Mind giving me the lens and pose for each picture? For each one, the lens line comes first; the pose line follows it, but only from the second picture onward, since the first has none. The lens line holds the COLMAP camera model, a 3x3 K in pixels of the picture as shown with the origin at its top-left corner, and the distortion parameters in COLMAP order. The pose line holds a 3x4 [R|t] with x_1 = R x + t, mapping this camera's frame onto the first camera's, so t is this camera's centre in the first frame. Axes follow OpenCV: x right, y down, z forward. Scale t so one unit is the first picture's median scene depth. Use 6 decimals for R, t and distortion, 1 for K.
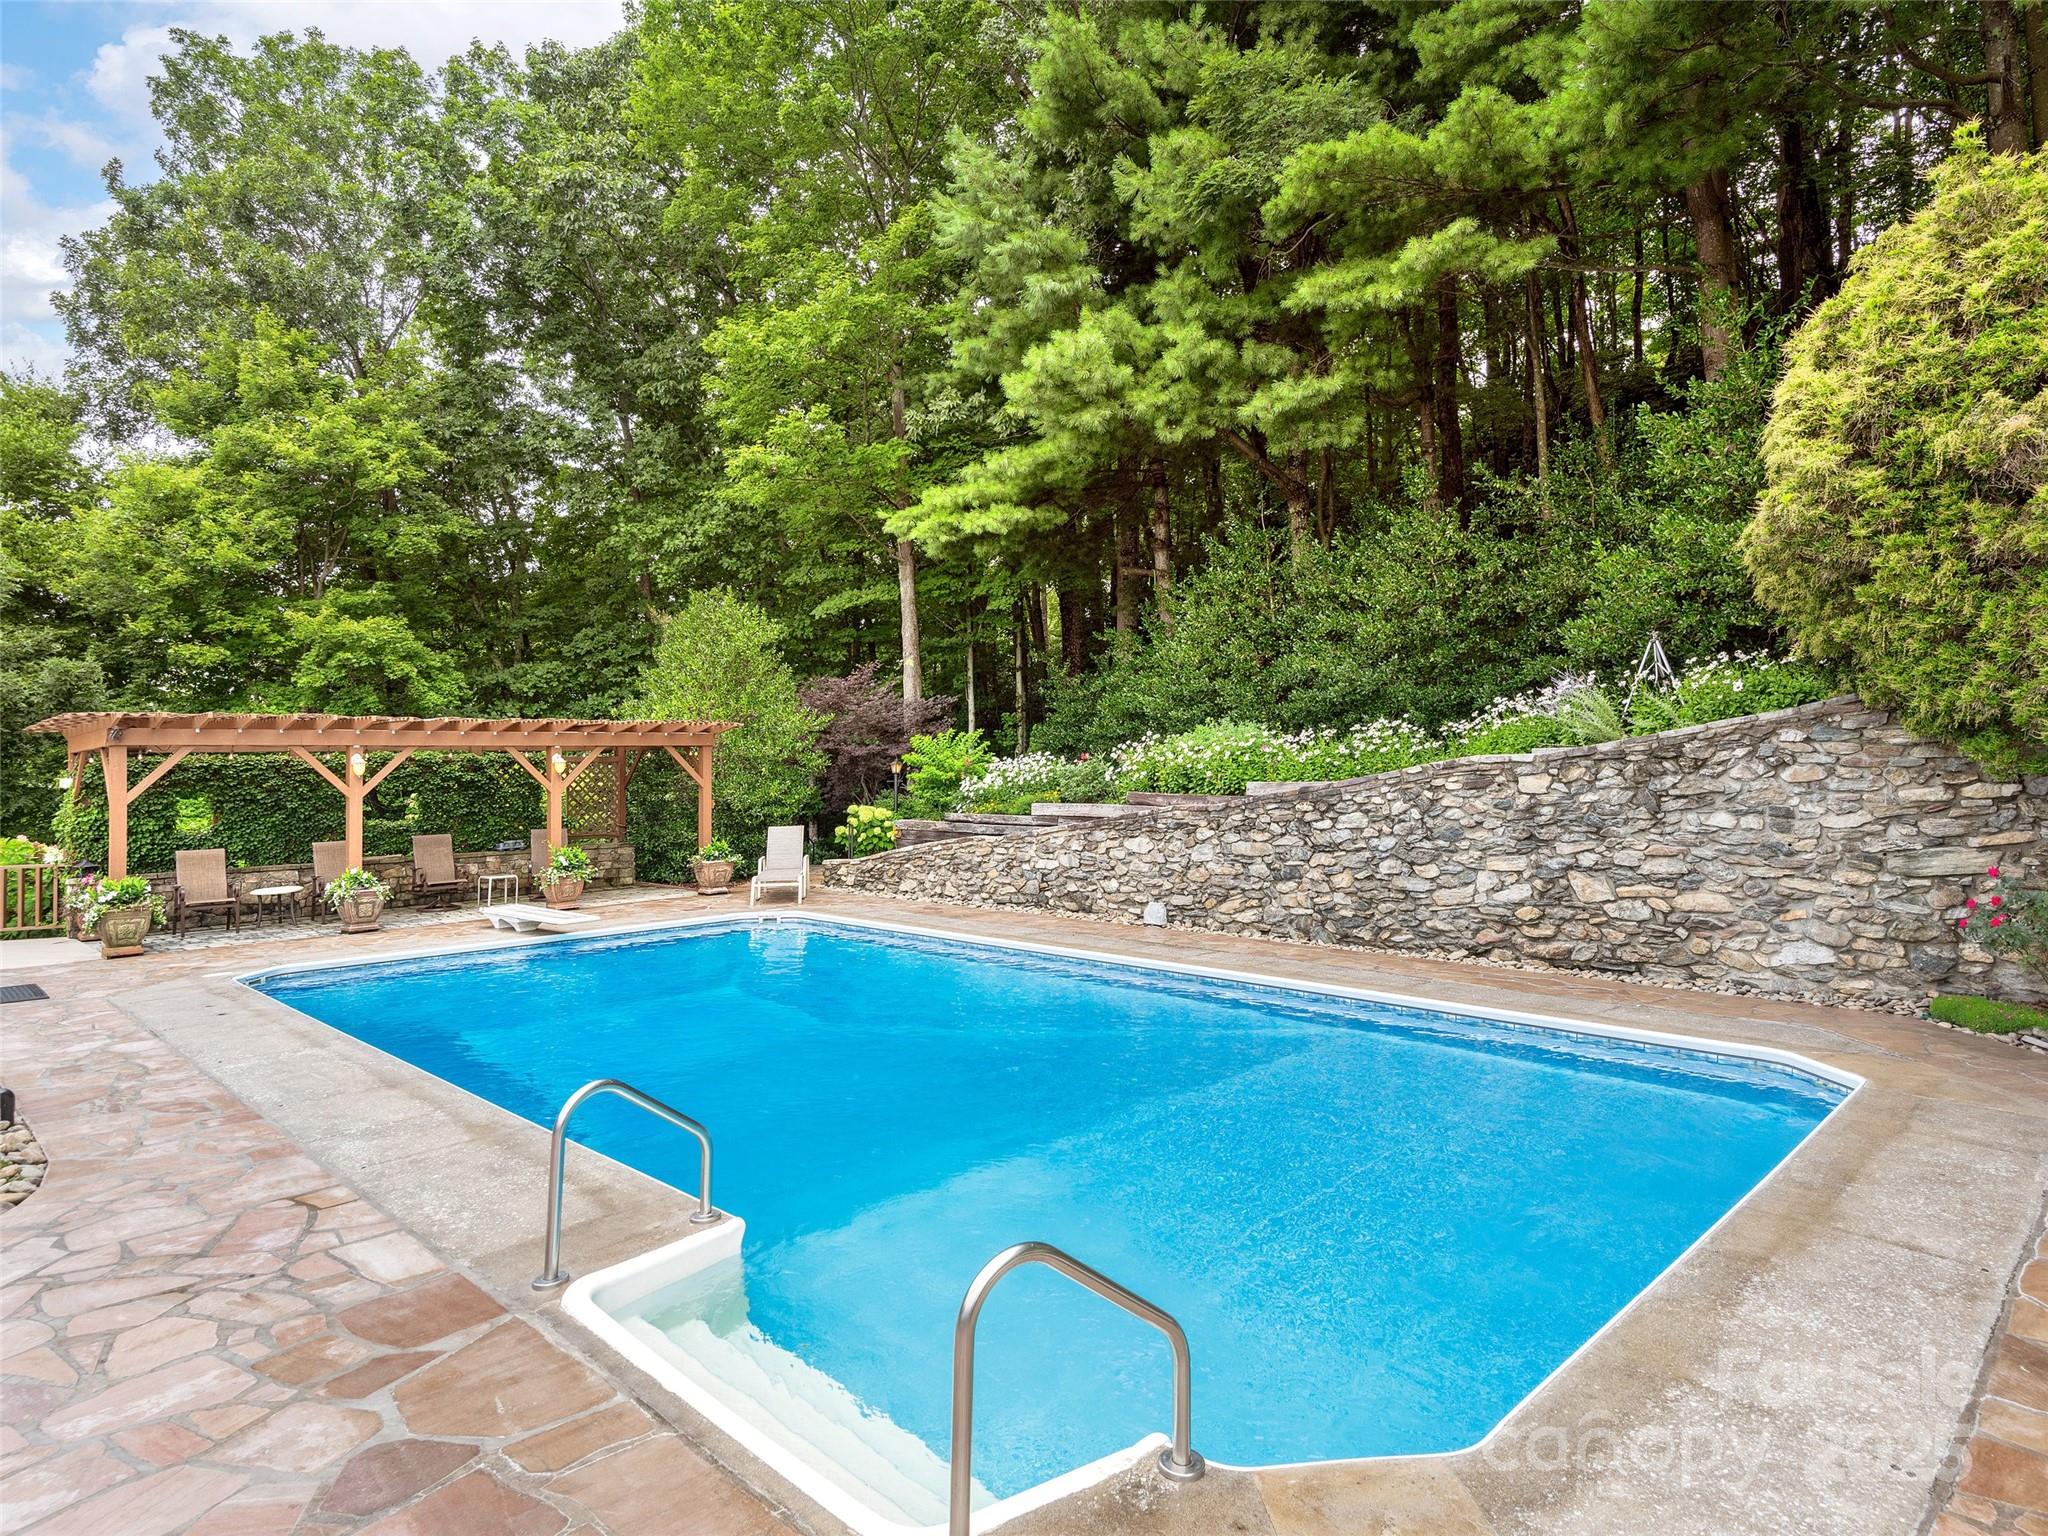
lens RADIAL K [[1222.7, 0, 1027.6], [0, 1222.7, 713.7], [0, 0, 1]] dist [0.033899, -0.046569]
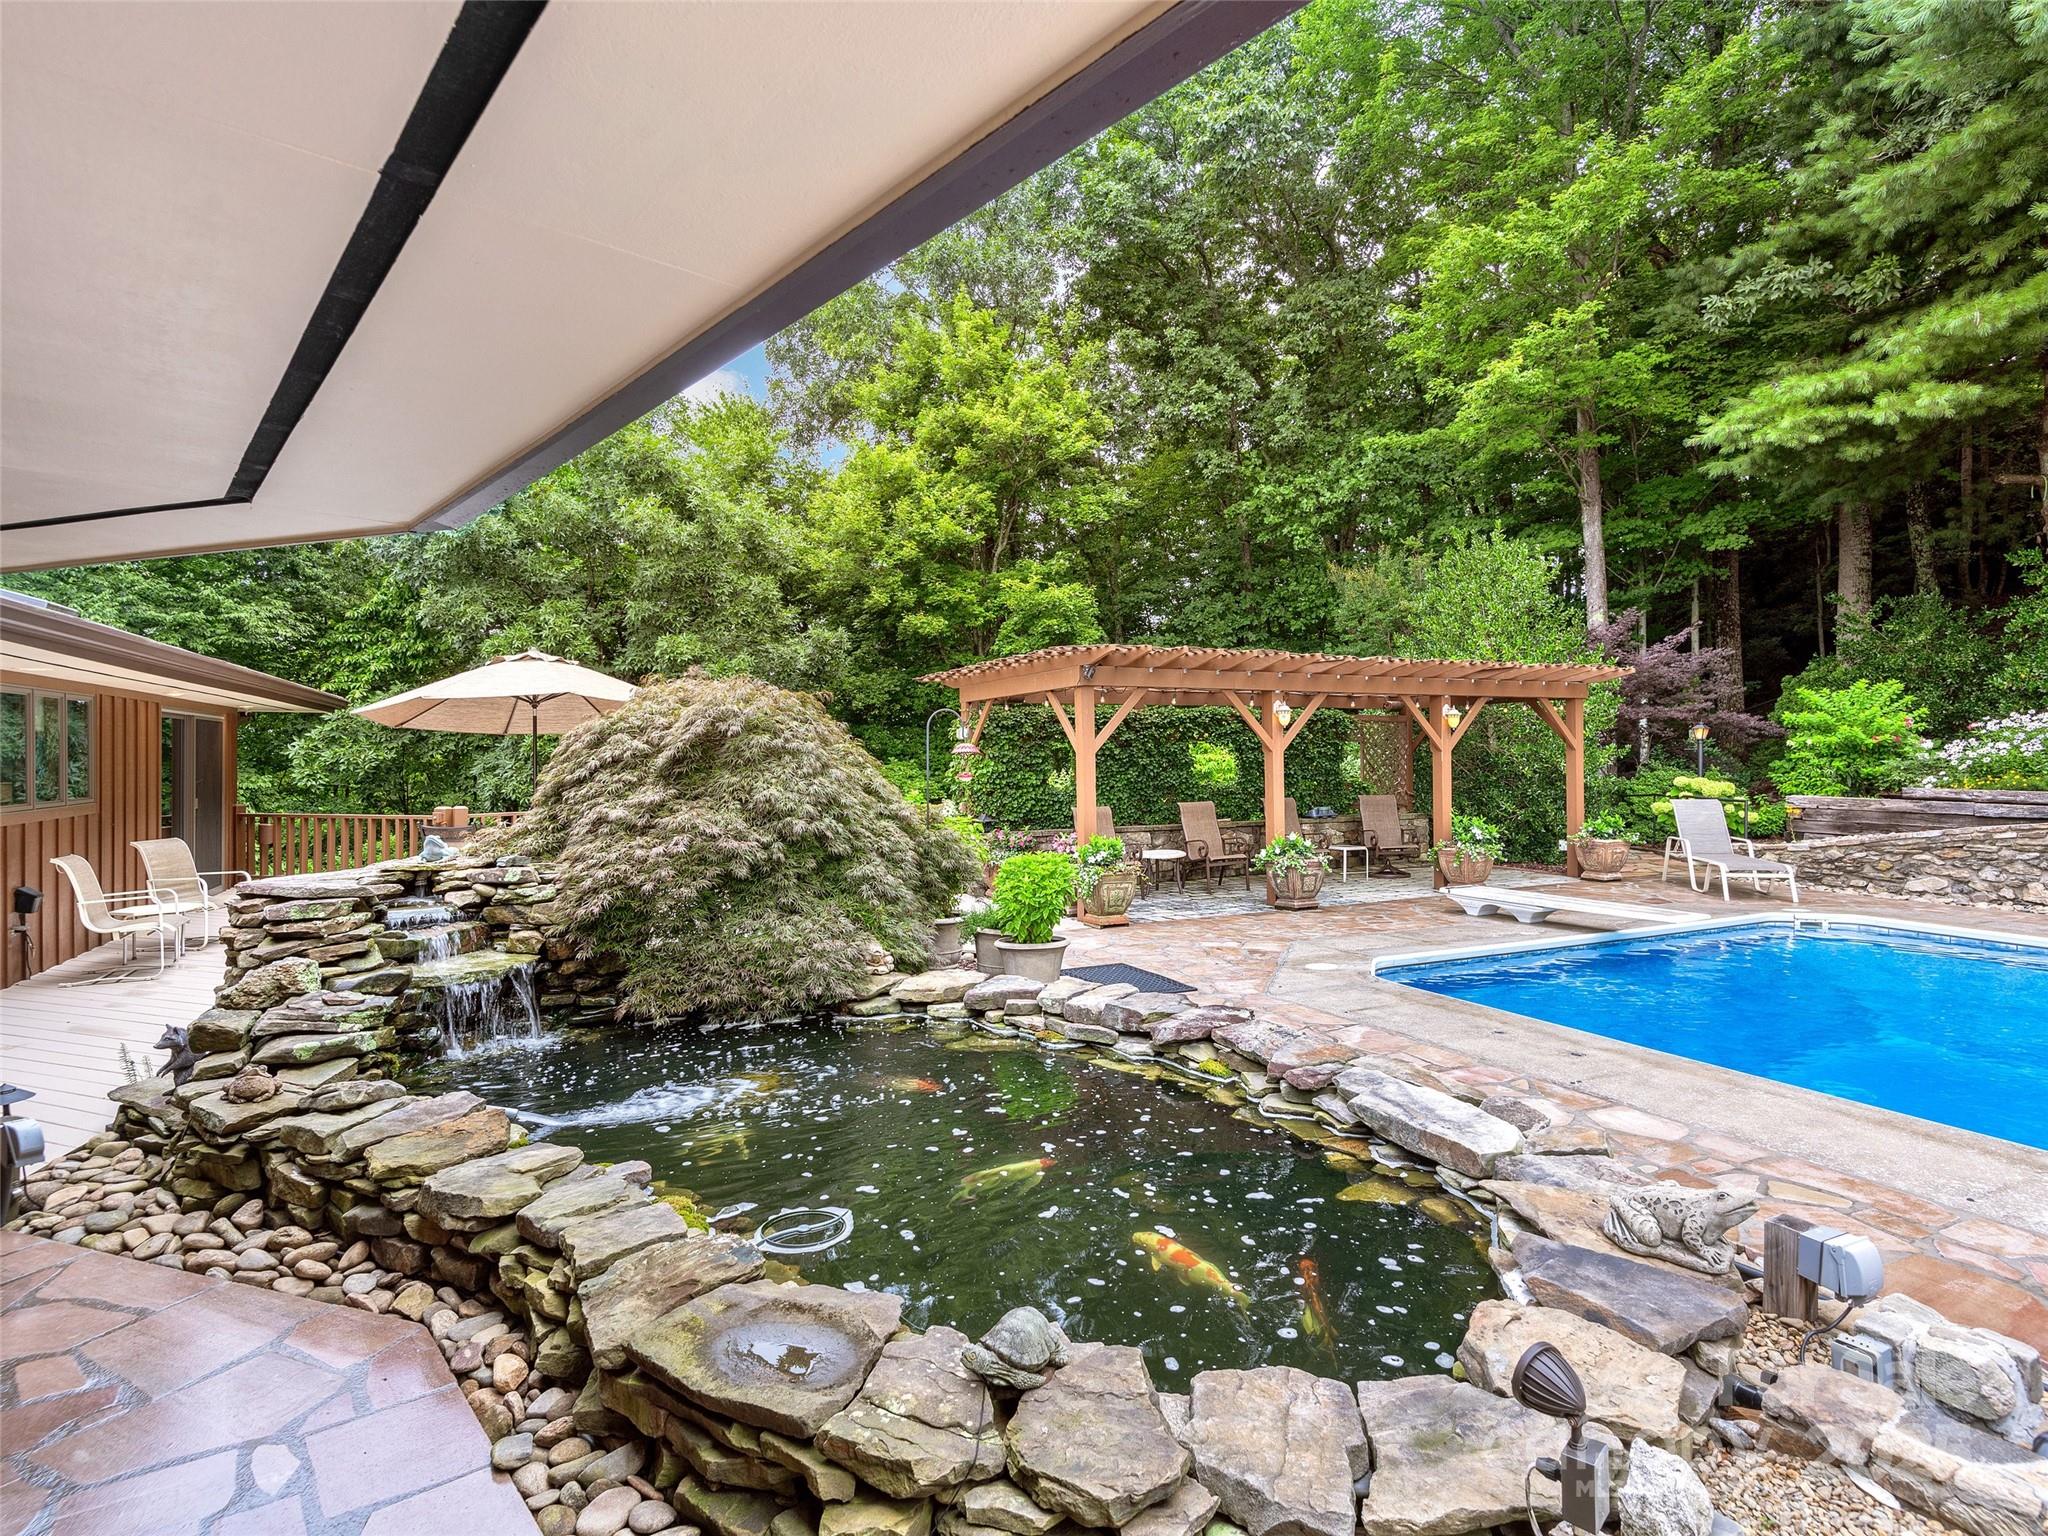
lens RADIAL K [[1061.7, 0, 960.5], [0, 1061.7, 756.8], [0, 0, 1]] dist [0.001973, 0.000046]
pose [[0.938973, 0.007348, -0.343912, -0.361687], [0.008966, 0.998909, 0.045822, 0.025790], [0.343874, -0.046109, 0.937883, 0.165493]]
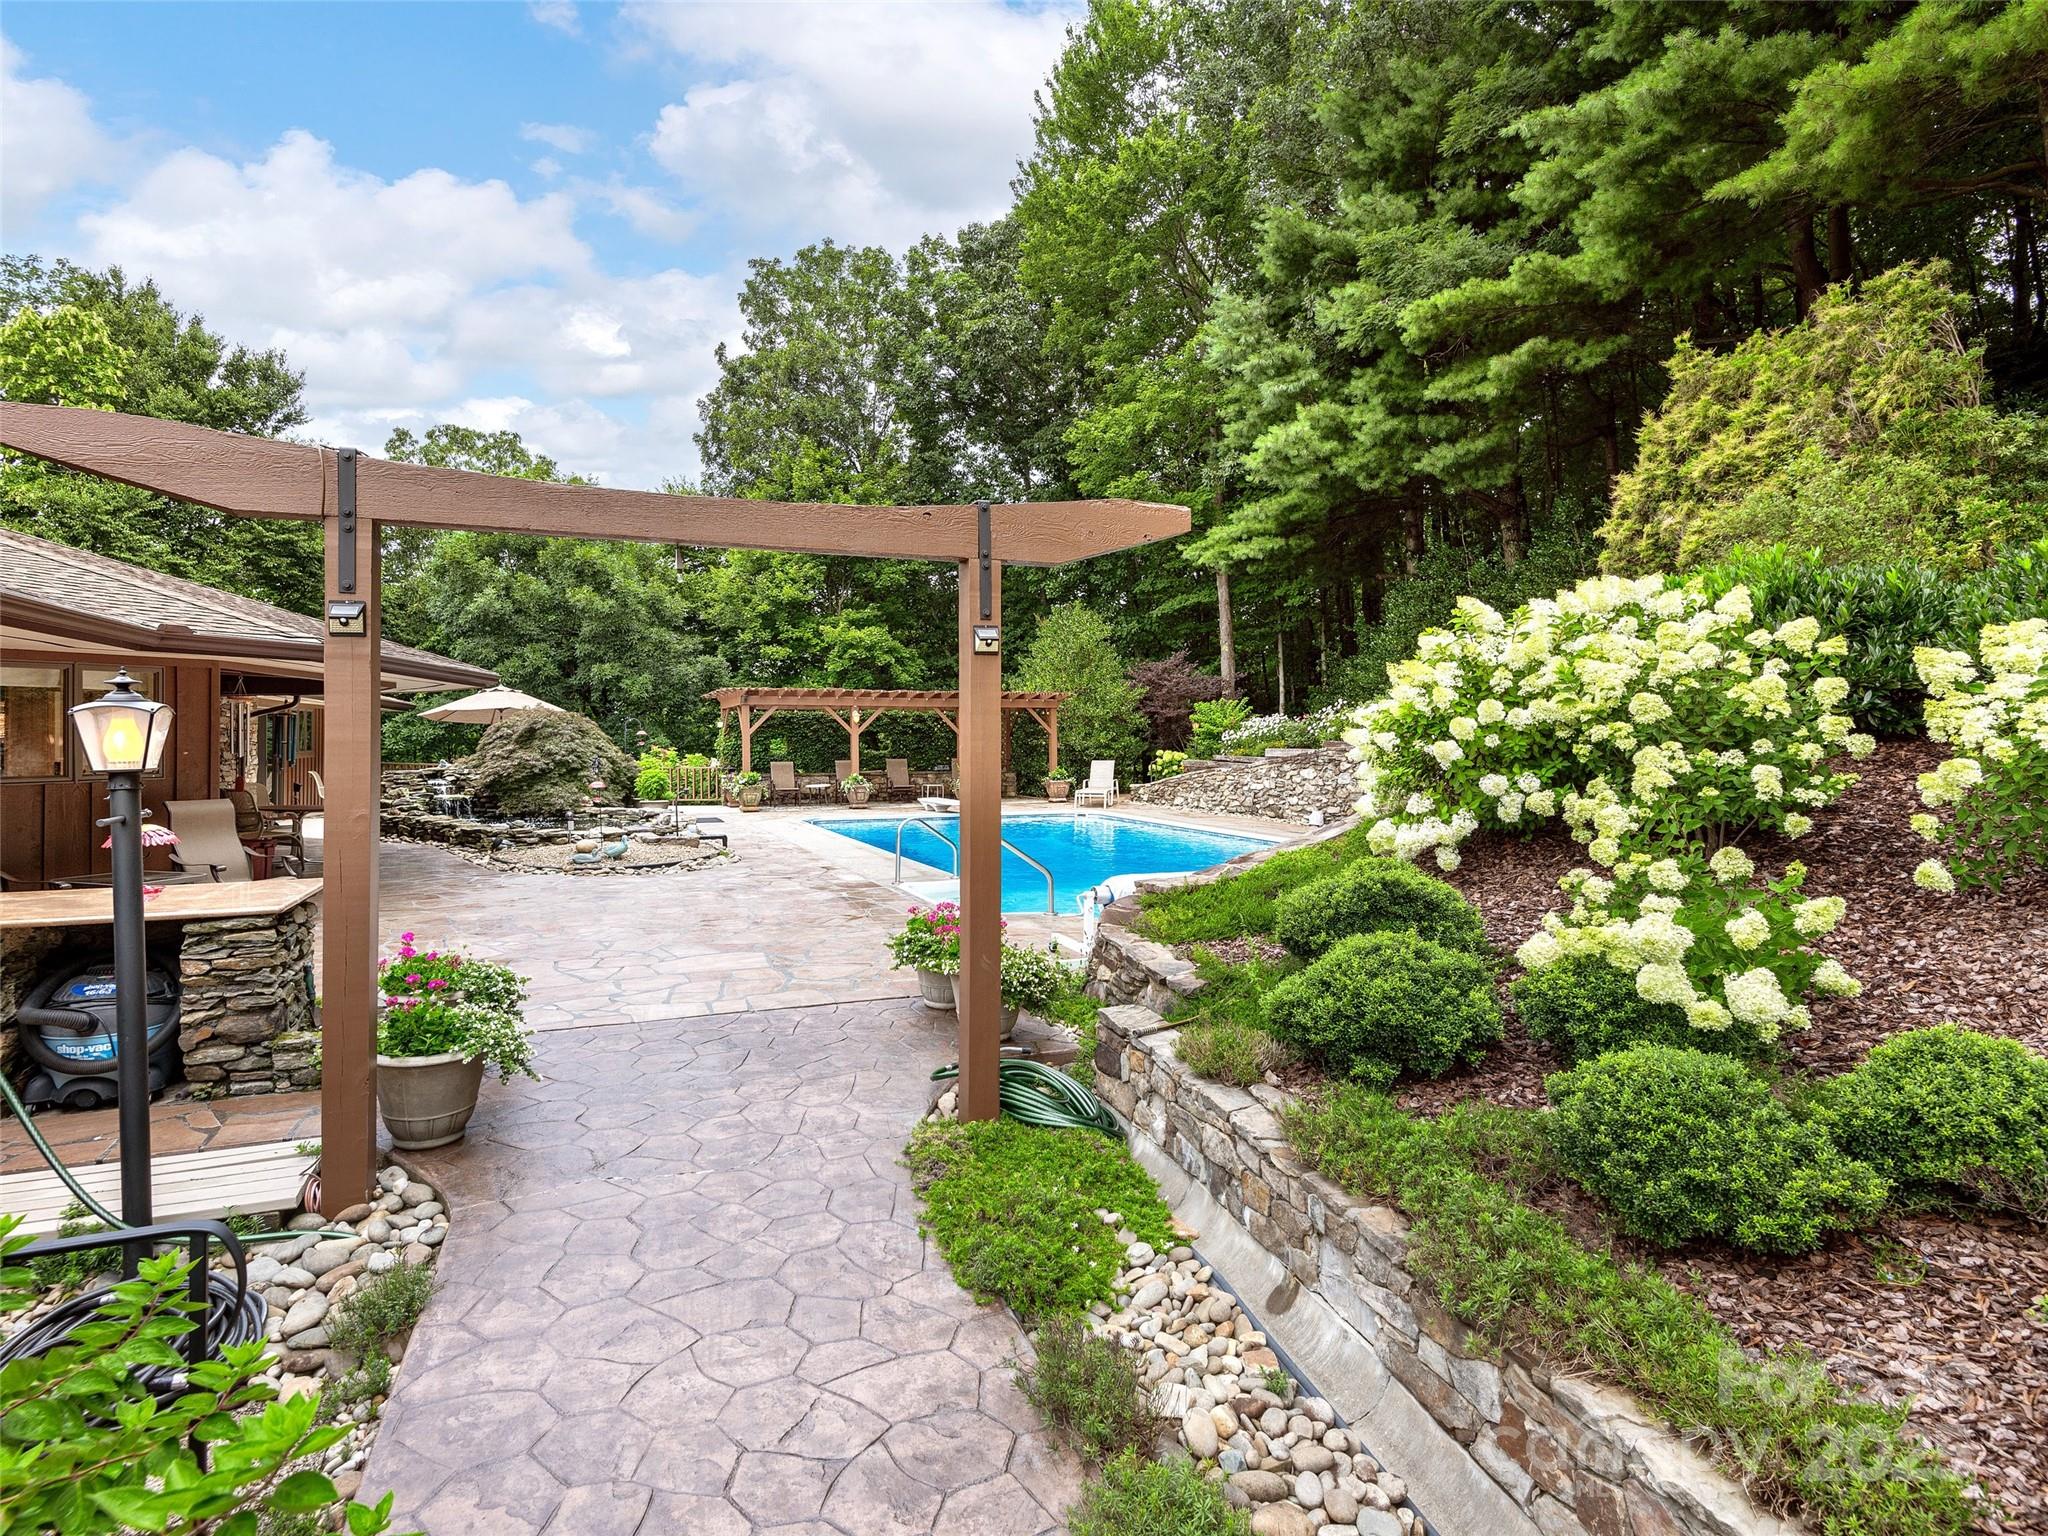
lens RADIAL K [[1061.1, 0, 1017.2], [0, 1061.1, 759.6], [0, 0, 1]] dist [0.002188, -0.000508]
pose [[0.935108, 0.021912, -0.353684, 0.166496], [0.002776, 0.997603, 0.069145, -0.001671], [0.354351, -0.065640, 0.932806, -0.271713]]
